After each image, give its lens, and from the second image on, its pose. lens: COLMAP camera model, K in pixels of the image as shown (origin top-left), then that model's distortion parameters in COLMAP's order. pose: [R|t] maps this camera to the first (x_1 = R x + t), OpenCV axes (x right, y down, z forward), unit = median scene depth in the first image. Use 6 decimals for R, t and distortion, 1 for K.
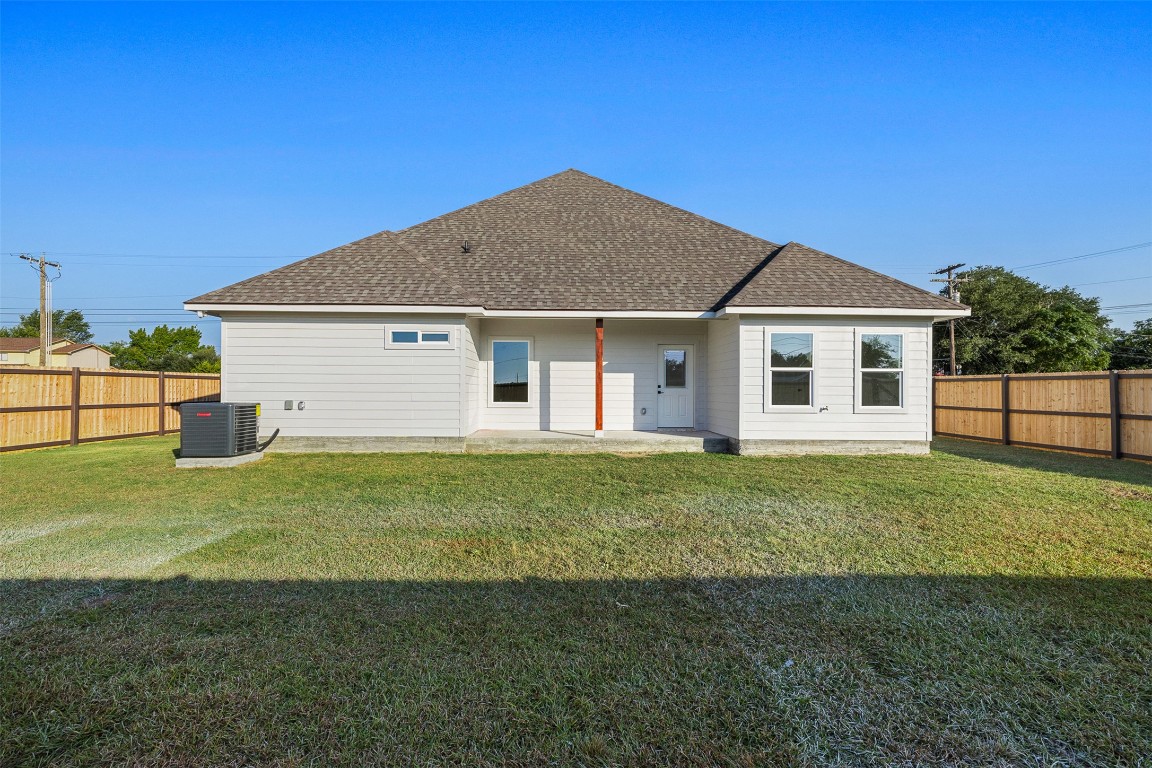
lens RADIAL K [[488.8, 0, 576.0], [0, 488.8, 377.9], [0, 0, 1]] dist [-0.000918, -0.000008]
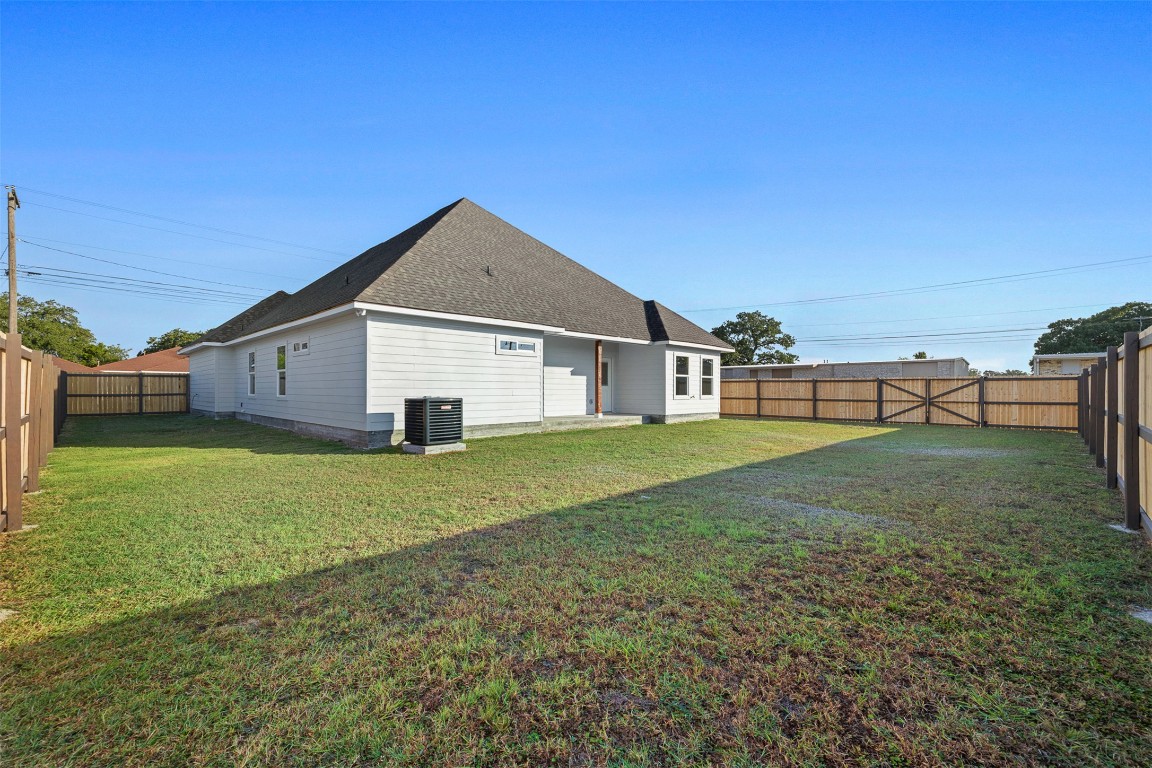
lens RADIAL K [[488.8, 0, 574.2], [0, 488.8, 388.1], [0, 0, 1]] dist [-0.000918, -0.000008]
pose [[0.722085, -0.000754, 0.691804, -1.112404], [-0.017757, 0.999650, 0.019624, -0.000123], [-0.691577, -0.026455, 0.721818, -0.047171]]
